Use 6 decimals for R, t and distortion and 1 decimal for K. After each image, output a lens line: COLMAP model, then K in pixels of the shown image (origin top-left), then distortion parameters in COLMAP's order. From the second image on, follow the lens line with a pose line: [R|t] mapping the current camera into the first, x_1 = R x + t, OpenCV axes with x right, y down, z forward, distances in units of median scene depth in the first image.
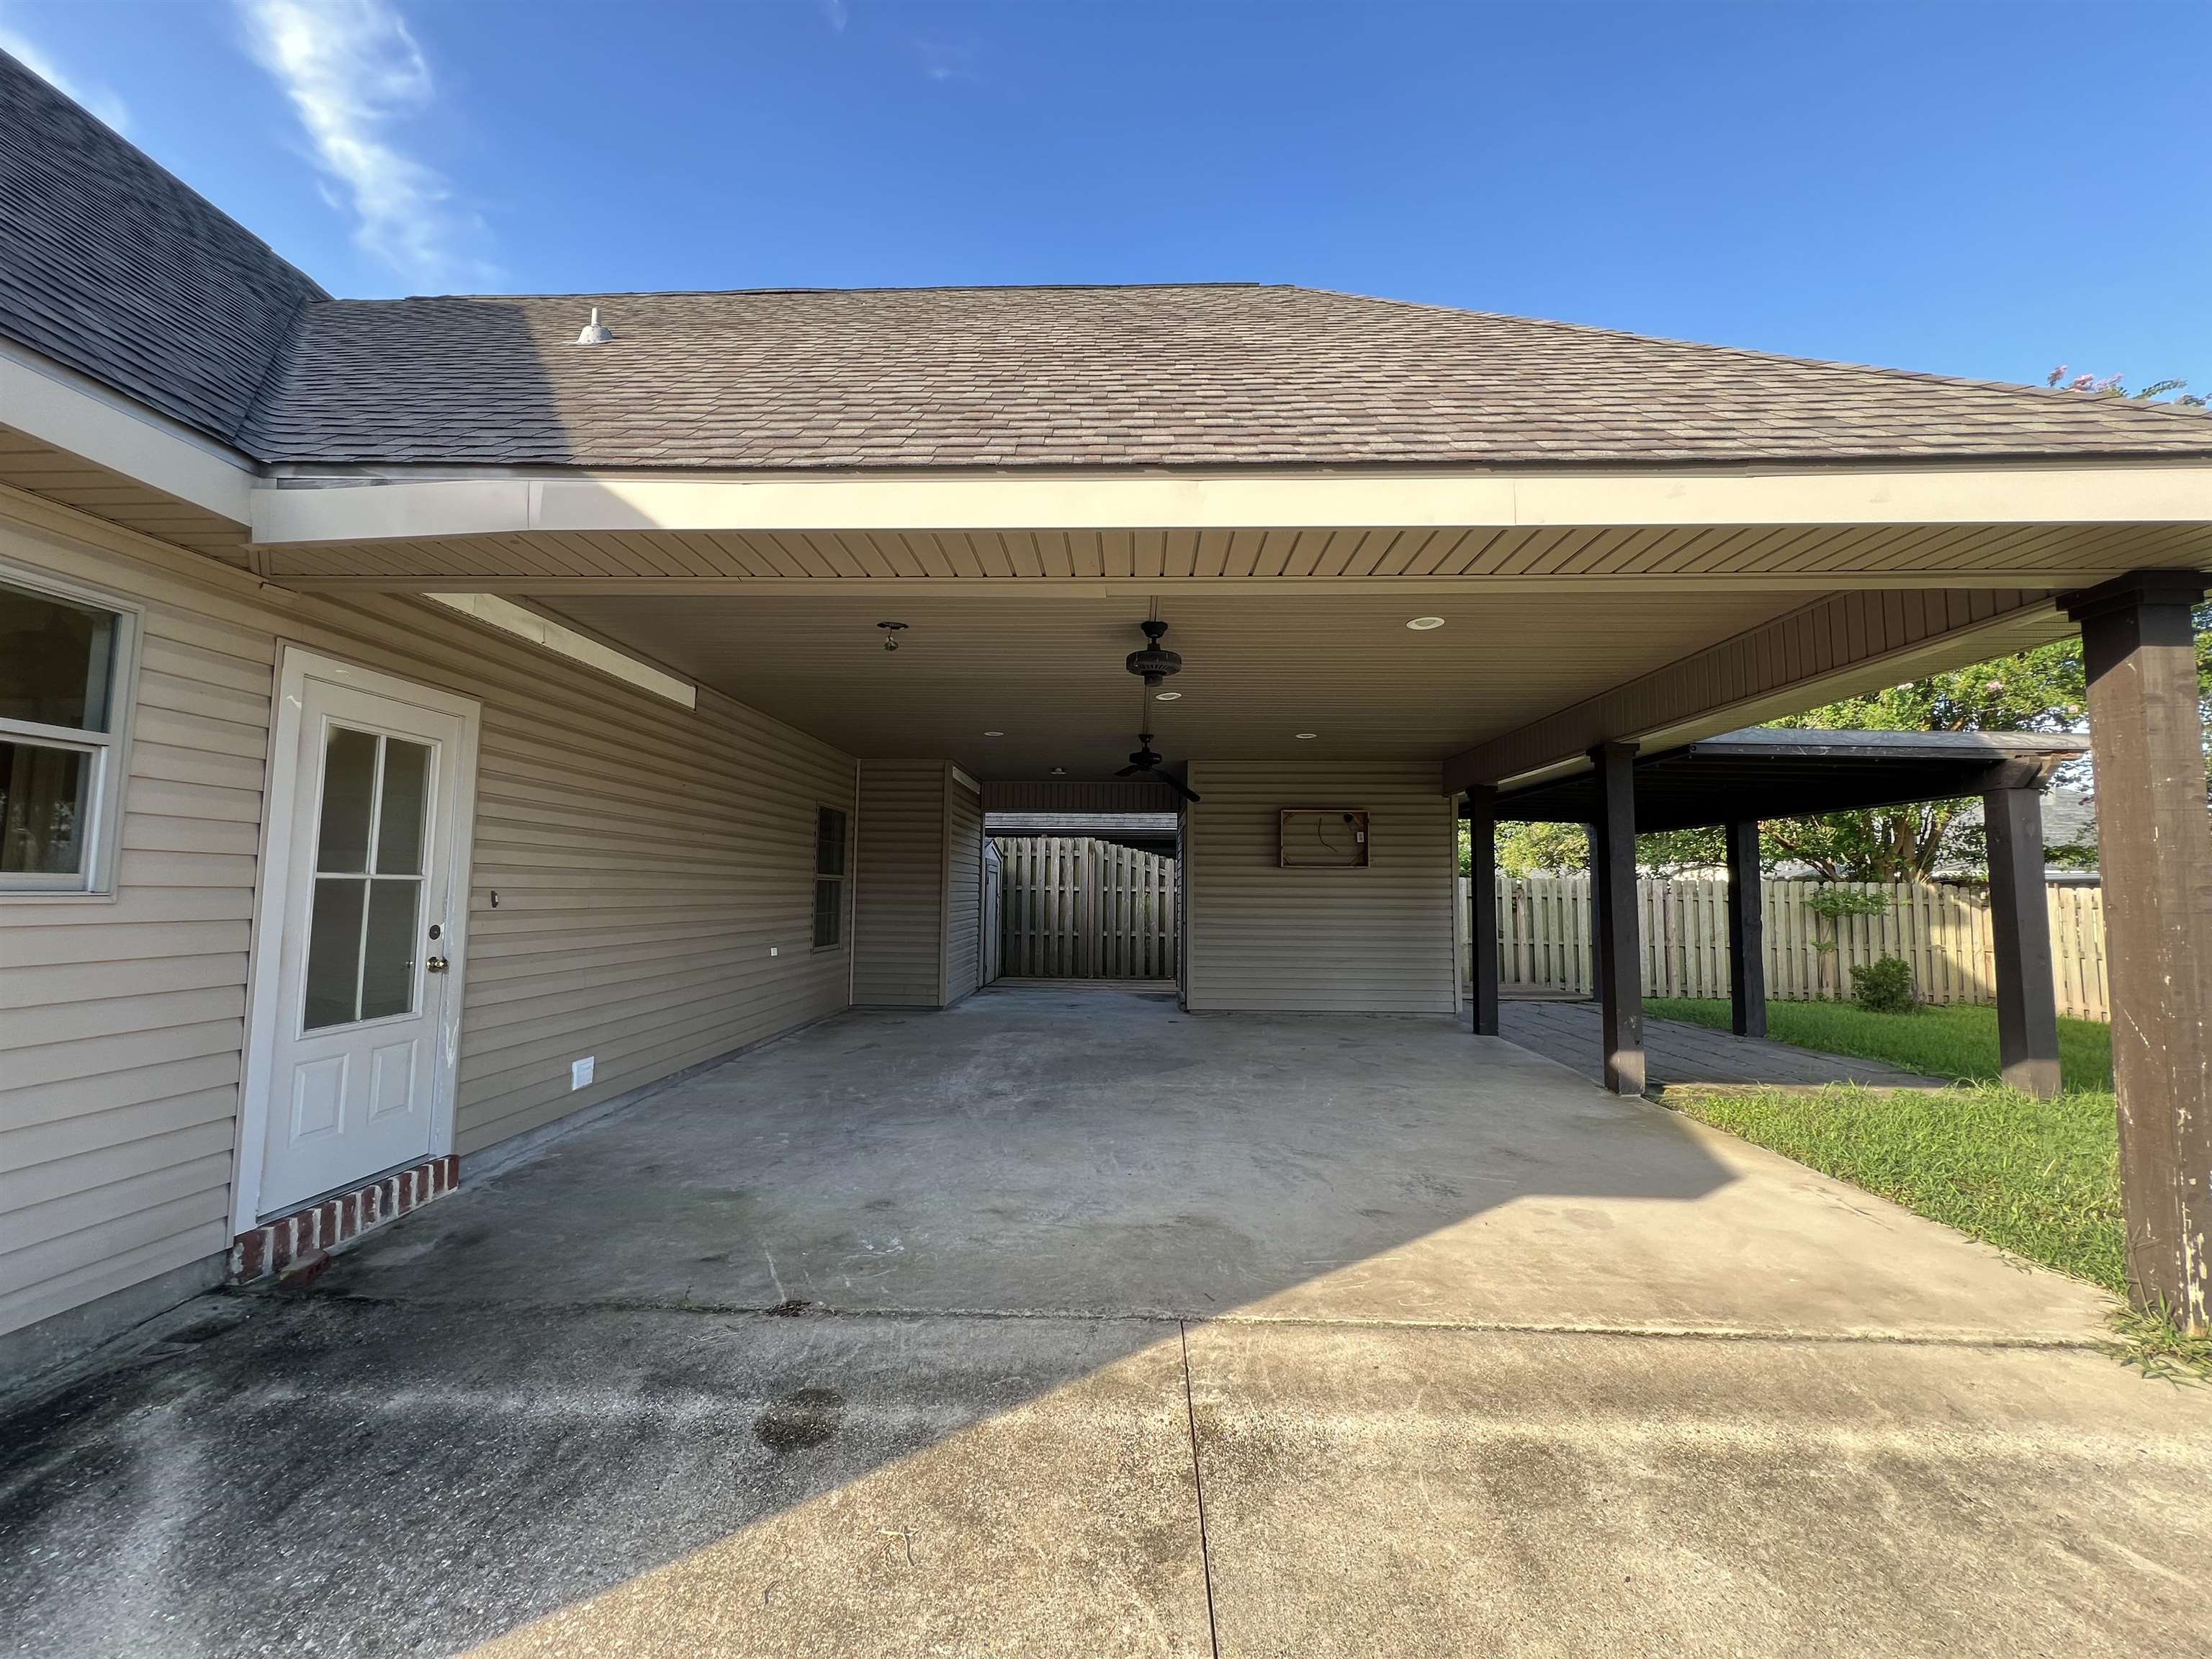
lens RADIAL K [[887.7, 0, 1103.7], [0, 887.7, 824.5], [0, 0, 1]] dist [-0.000096, 0.000269]
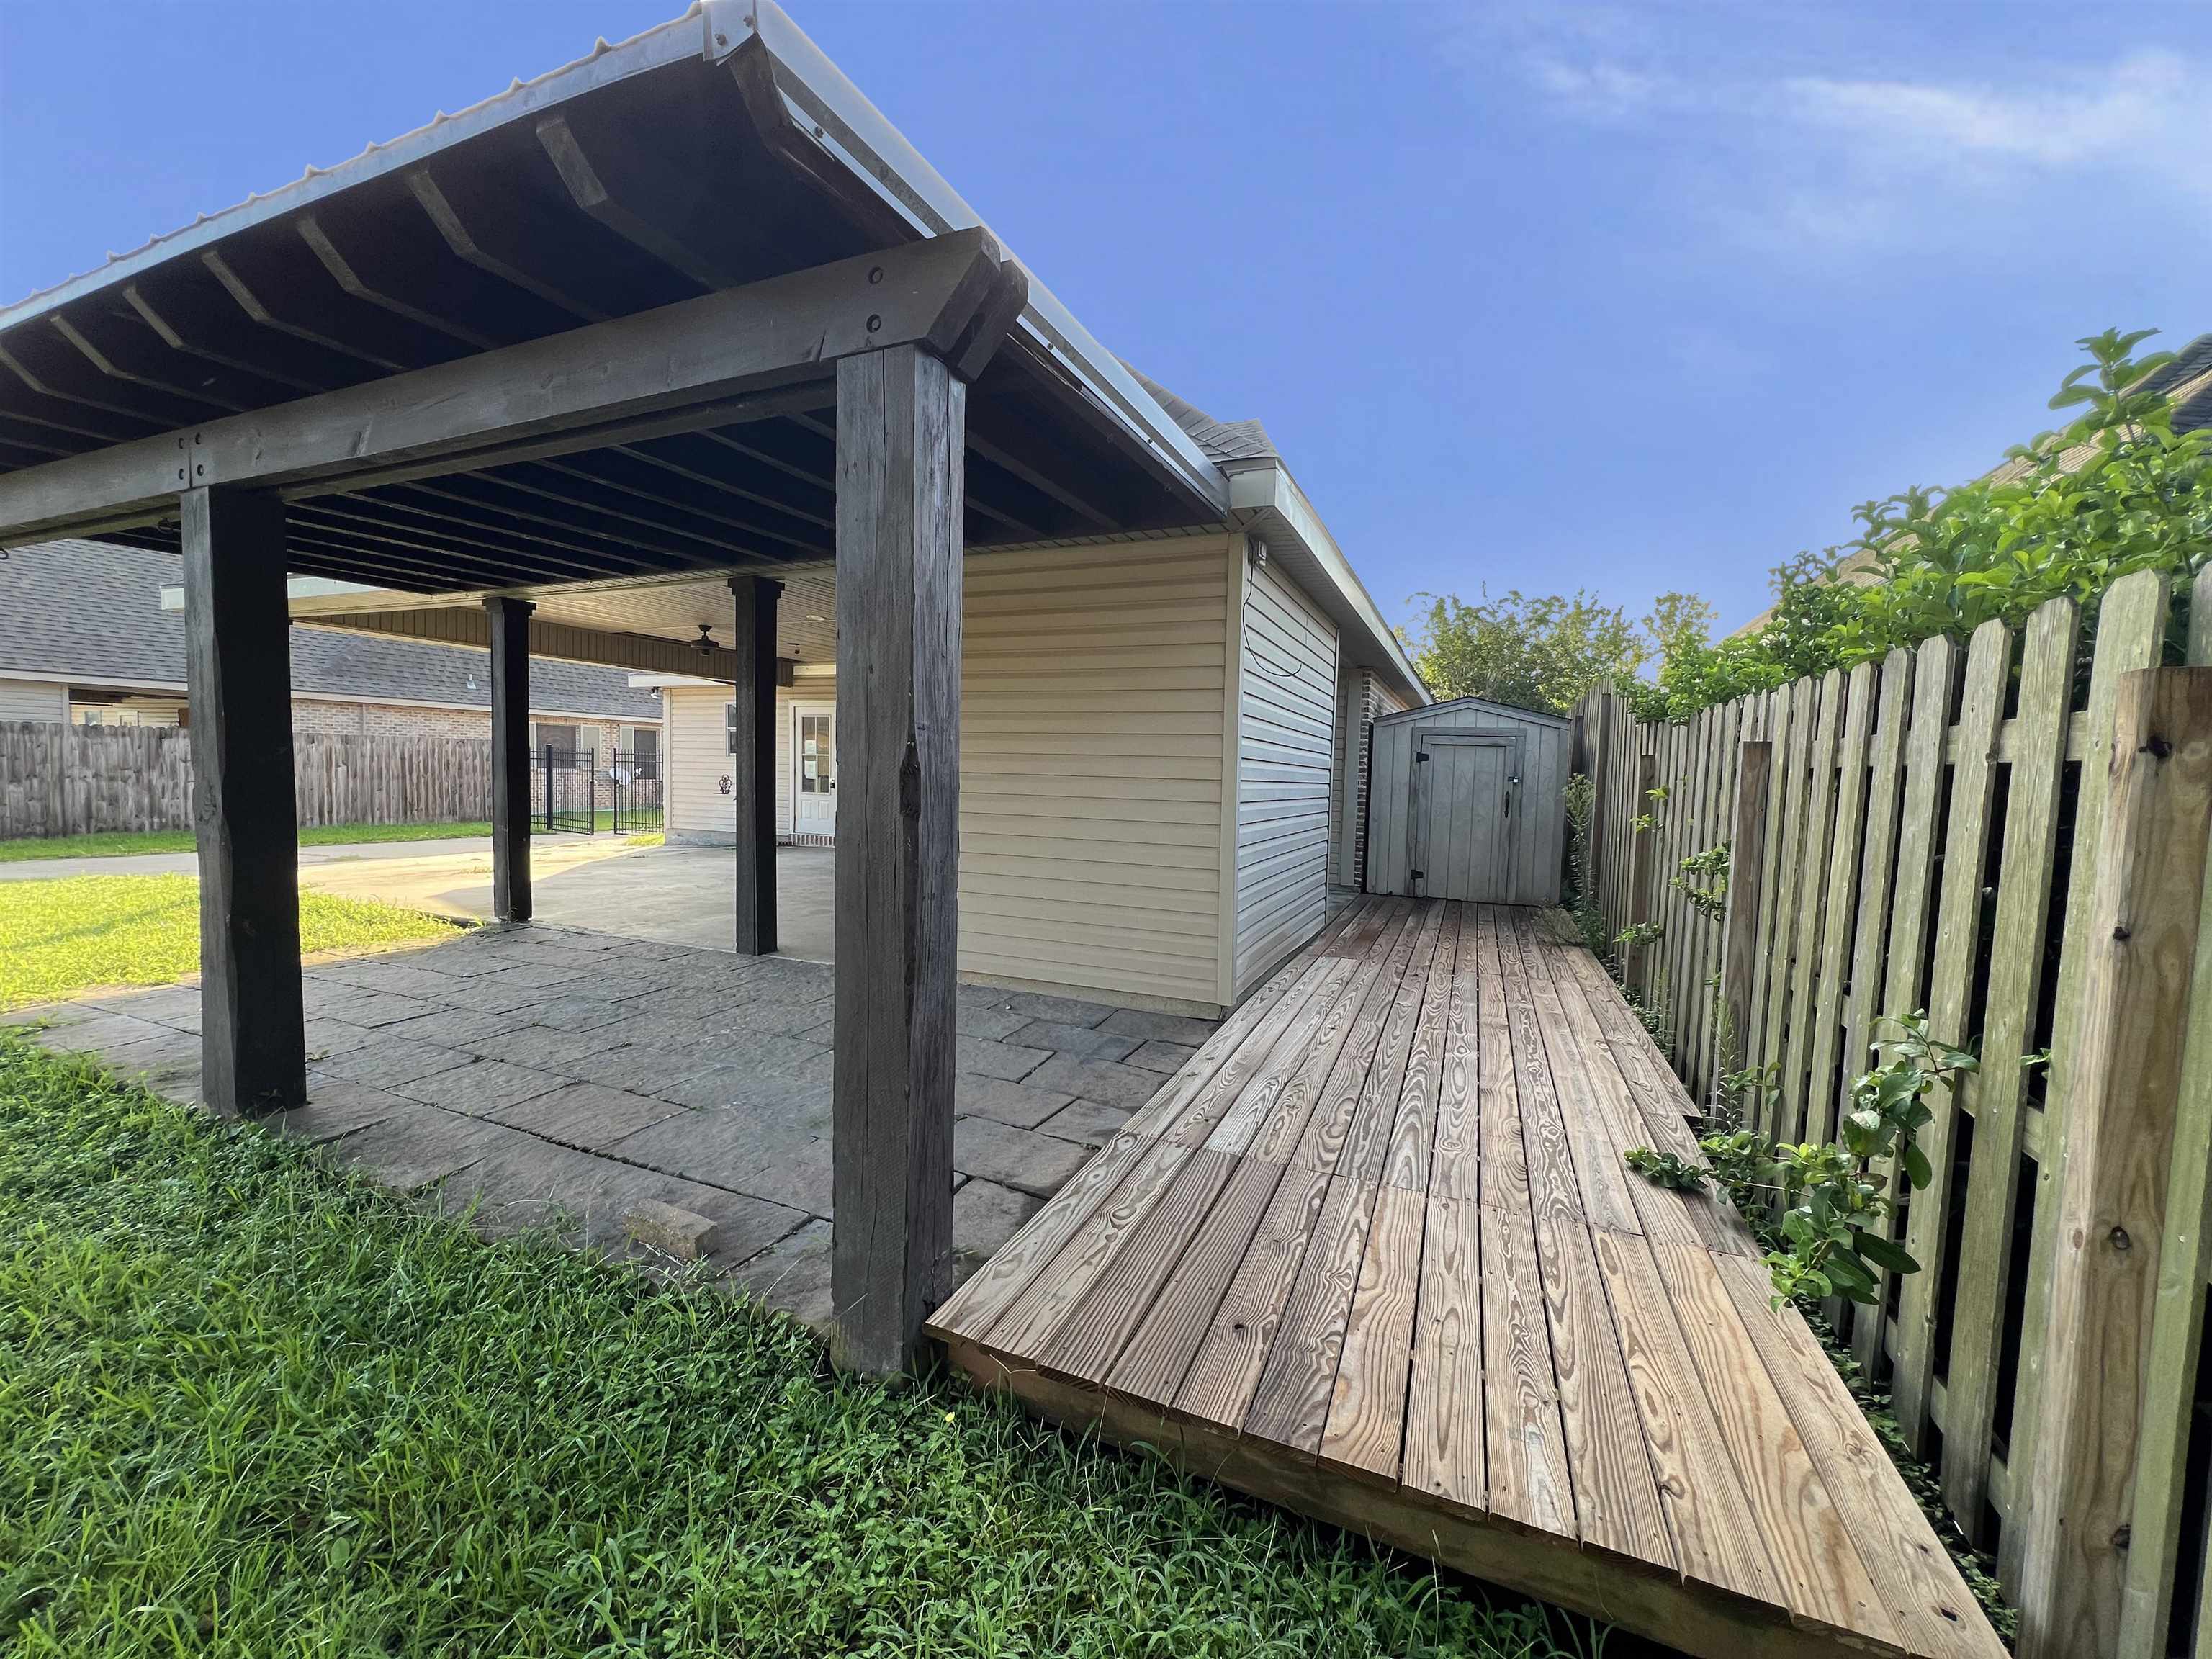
lens RADIAL K [[881.1, 0, 1101.4], [0, 881.1, 823.4], [0, 0, 1]] dist [-0.000815, -0.000329]
pose [[-0.359815, 0.039645, -0.932181, 1.952708], [0.040827, 0.998809, 0.026720, 0.260696], [0.932130, -0.028444, -0.361005, 3.036574]]
